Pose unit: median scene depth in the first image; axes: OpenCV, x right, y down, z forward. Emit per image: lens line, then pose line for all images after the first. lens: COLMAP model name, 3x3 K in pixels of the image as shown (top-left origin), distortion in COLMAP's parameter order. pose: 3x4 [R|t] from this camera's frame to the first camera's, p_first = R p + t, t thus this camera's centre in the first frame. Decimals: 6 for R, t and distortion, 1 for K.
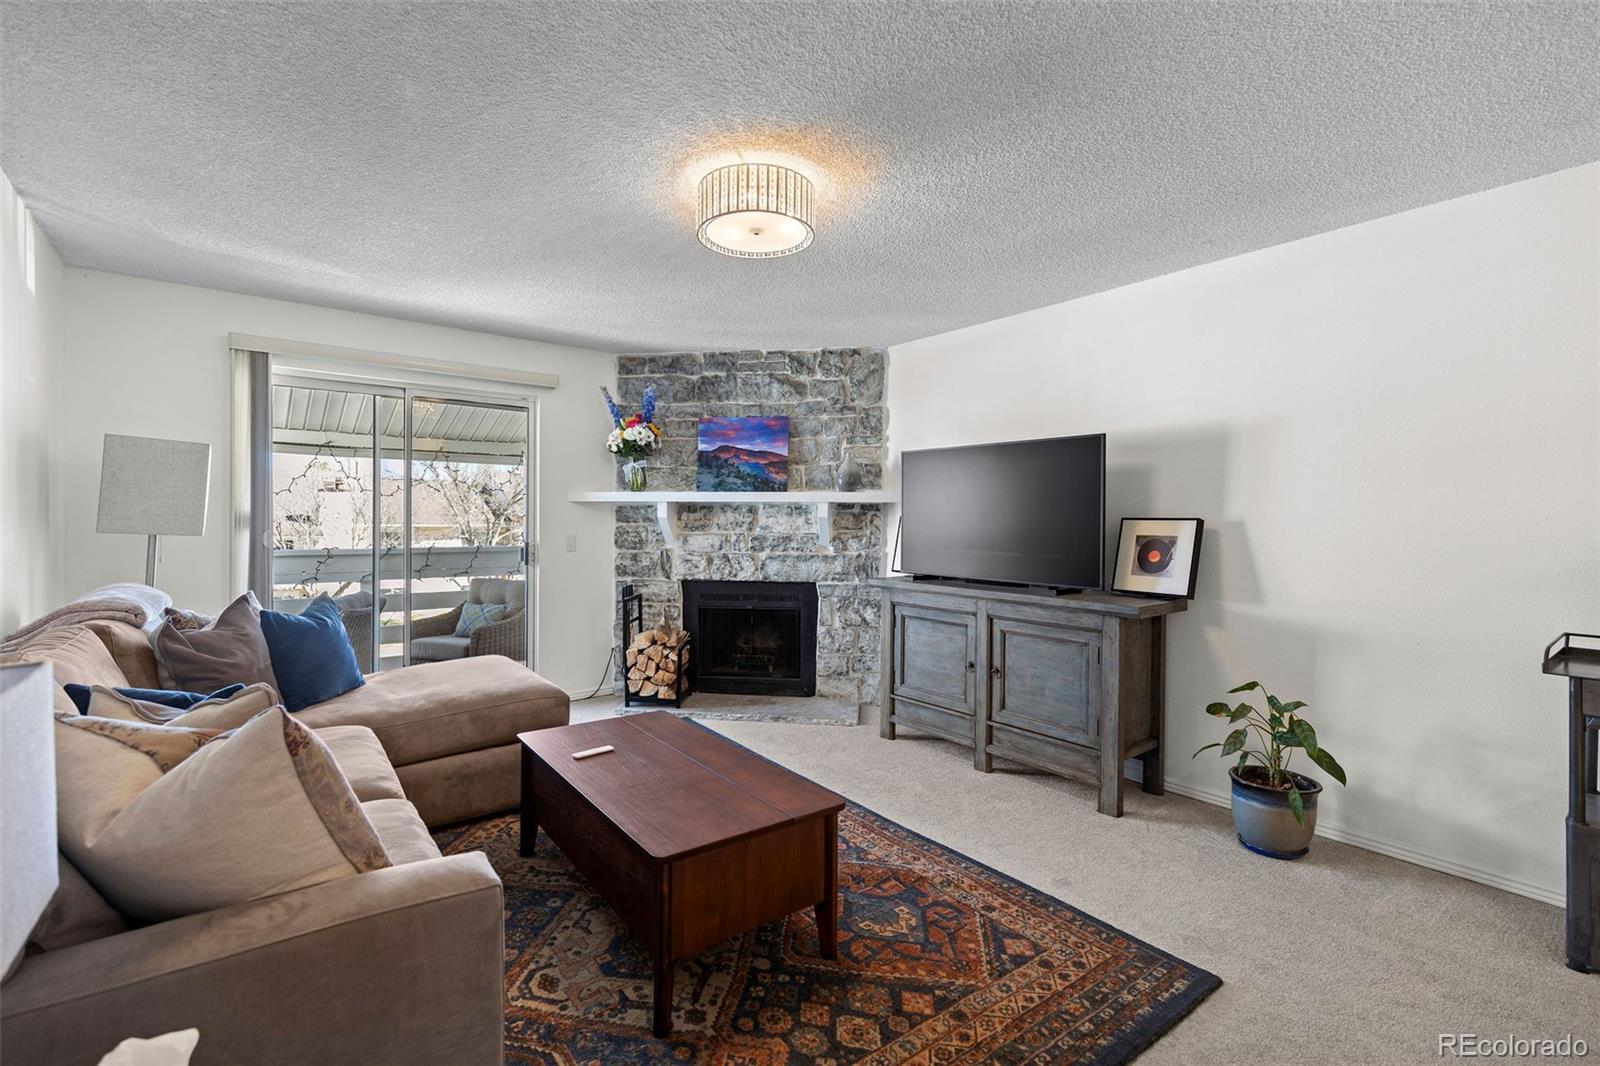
lens RADIAL K [[716.4, 0, 767.9], [0, 716.4, 520.6], [0, 0, 1]] dist [0.007589, 0.000175]
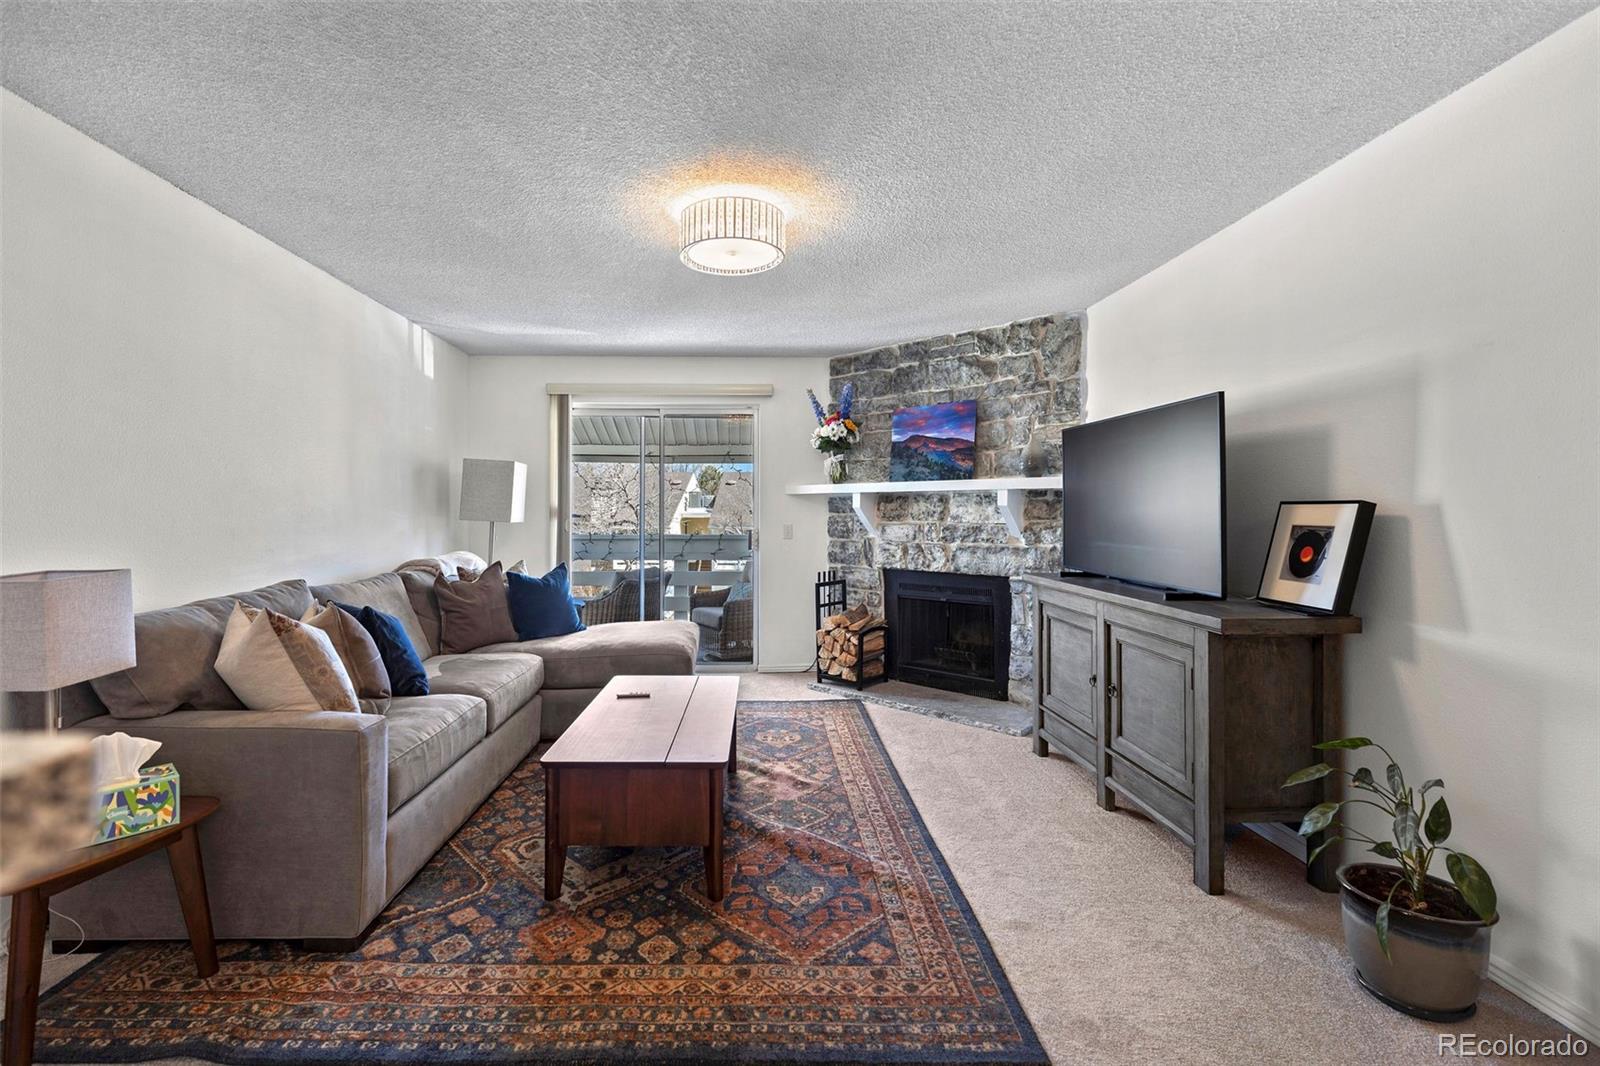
lens RADIAL K [[716.4, 0, 734.9], [0, 716.4, 503.4], [0, 0, 1]] dist [0.007589, 0.000175]
pose [[0.803256, -0.012610, -0.595500, 0.425386], [0.004196, 0.999871, -0.015512, 0.006200], [0.595619, 0.009962, 0.803205, 0.064039]]
